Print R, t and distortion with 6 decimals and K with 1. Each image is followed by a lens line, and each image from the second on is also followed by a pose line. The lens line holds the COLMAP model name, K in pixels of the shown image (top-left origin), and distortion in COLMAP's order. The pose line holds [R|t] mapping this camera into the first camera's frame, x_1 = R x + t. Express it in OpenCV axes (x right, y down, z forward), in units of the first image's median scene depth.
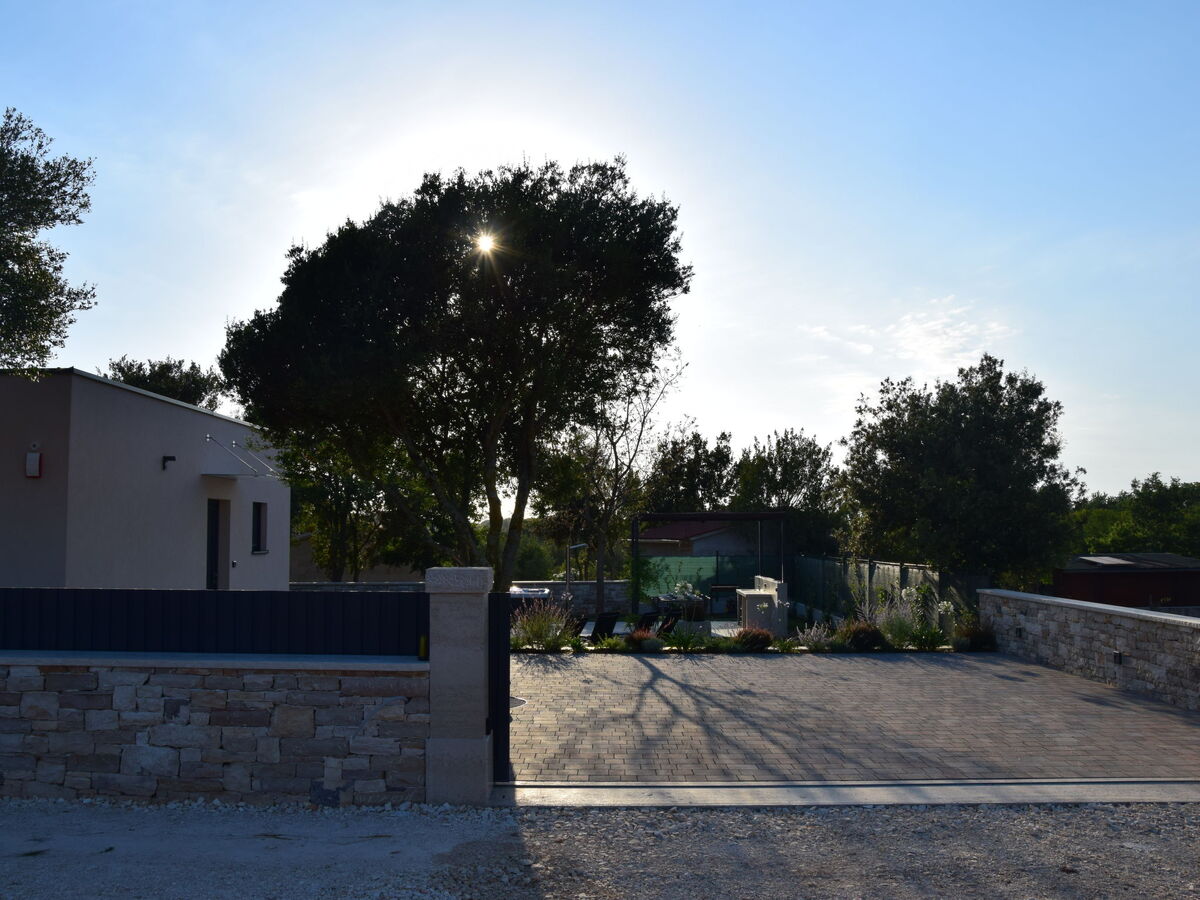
lens RADIAL K [[1067.7, 0, 600.0], [0, 1067.7, 450.0], [0, 0, 1]] dist [-0.147187, 0.117996]
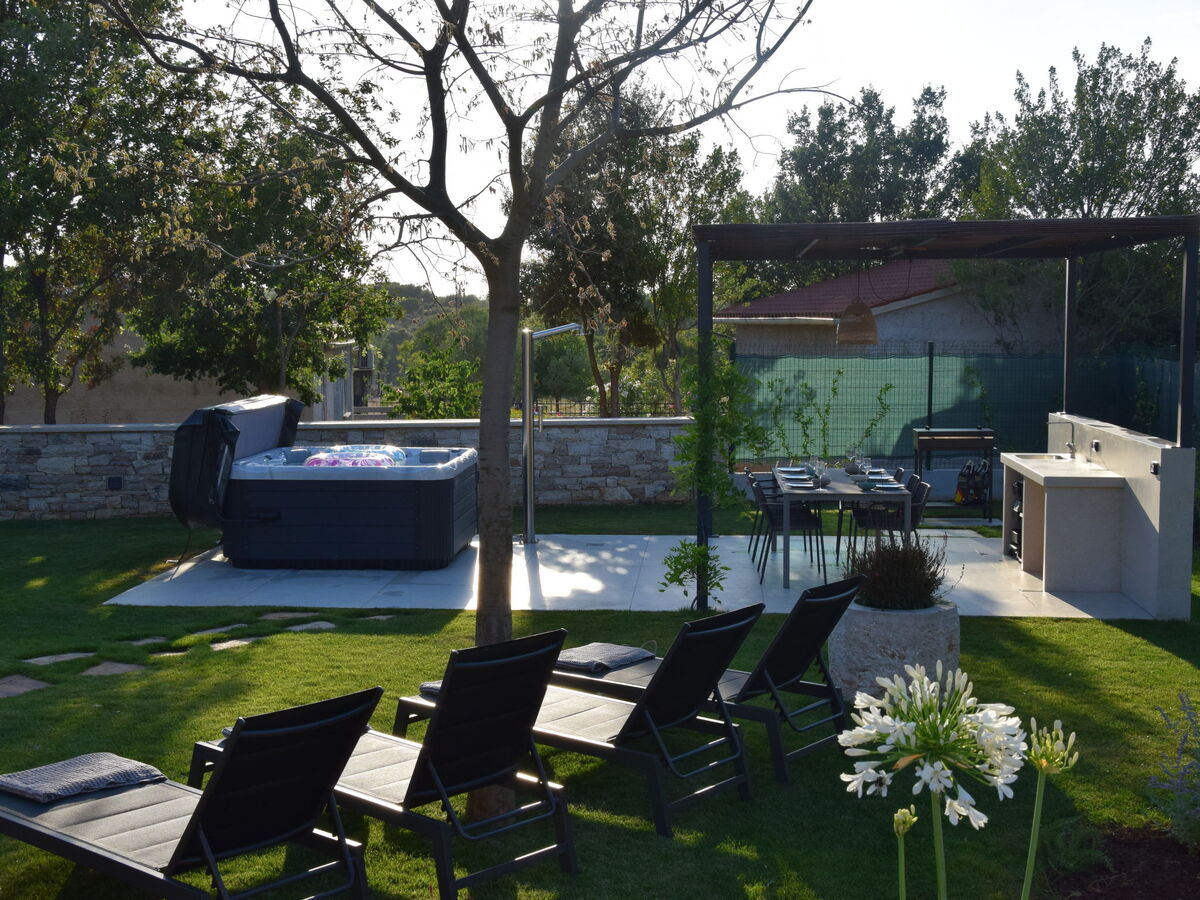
lens RADIAL K [[1583.0, 0, 600.0], [0, 1583.0, 450.0], [0, 0, 1]] dist [-0.011101, -0.014430]
pose [[0.997712, 0.003959, -0.067497, 0.023622], [0.007077, 0.986686, 0.162480, 0.032488], [0.067242, -0.162586, 0.984401, 0.352978]]
